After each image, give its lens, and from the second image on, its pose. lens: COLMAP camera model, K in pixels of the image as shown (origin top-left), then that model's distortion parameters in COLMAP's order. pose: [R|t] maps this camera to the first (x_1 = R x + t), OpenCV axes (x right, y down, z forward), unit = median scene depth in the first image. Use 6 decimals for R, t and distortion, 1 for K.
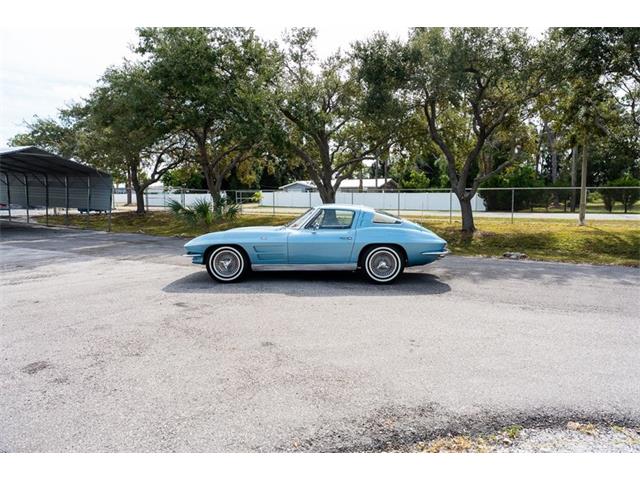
lens RADIAL K [[424.4, 0, 320.0], [0, 424.4, 240.0], [0, 0, 1]] dist [0.002821, 0.001361]
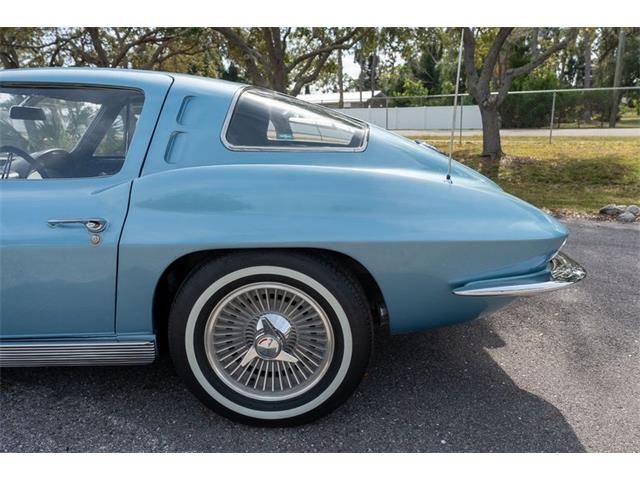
lens RADIAL K [[469.2, 0, 320.0], [0, 469.2, 240.0], [0, 0, 1]] dist [0.009013, 0.001460]
pose [[0.999135, -0.026079, 0.032405, 0.053729], [0.020877, 0.988218, 0.151621, -0.009074], [-0.035977, -0.150813, 0.987907, 0.249007]]
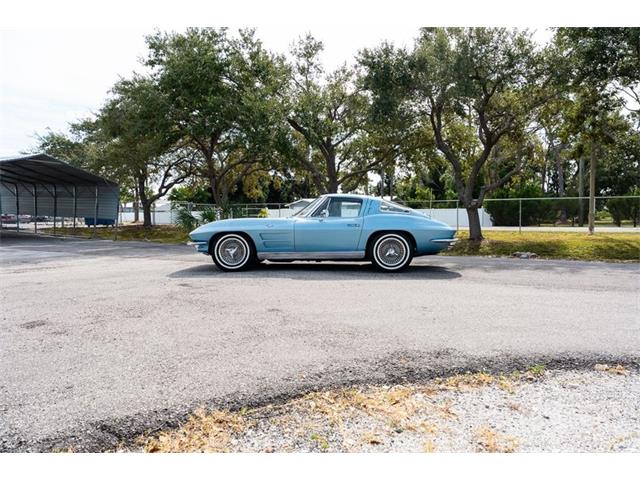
lens RADIAL K [[424.4, 0, 320.0], [0, 424.4, 240.0], [0, 0, 1]] dist [0.002821, 0.001361]
pose [[0.999913, 0.001014, -0.013142, -0.001135], [-0.001659, 0.998789, -0.049165, 0.025147], [0.013077, 0.049183, 0.998704, 0.005822]]
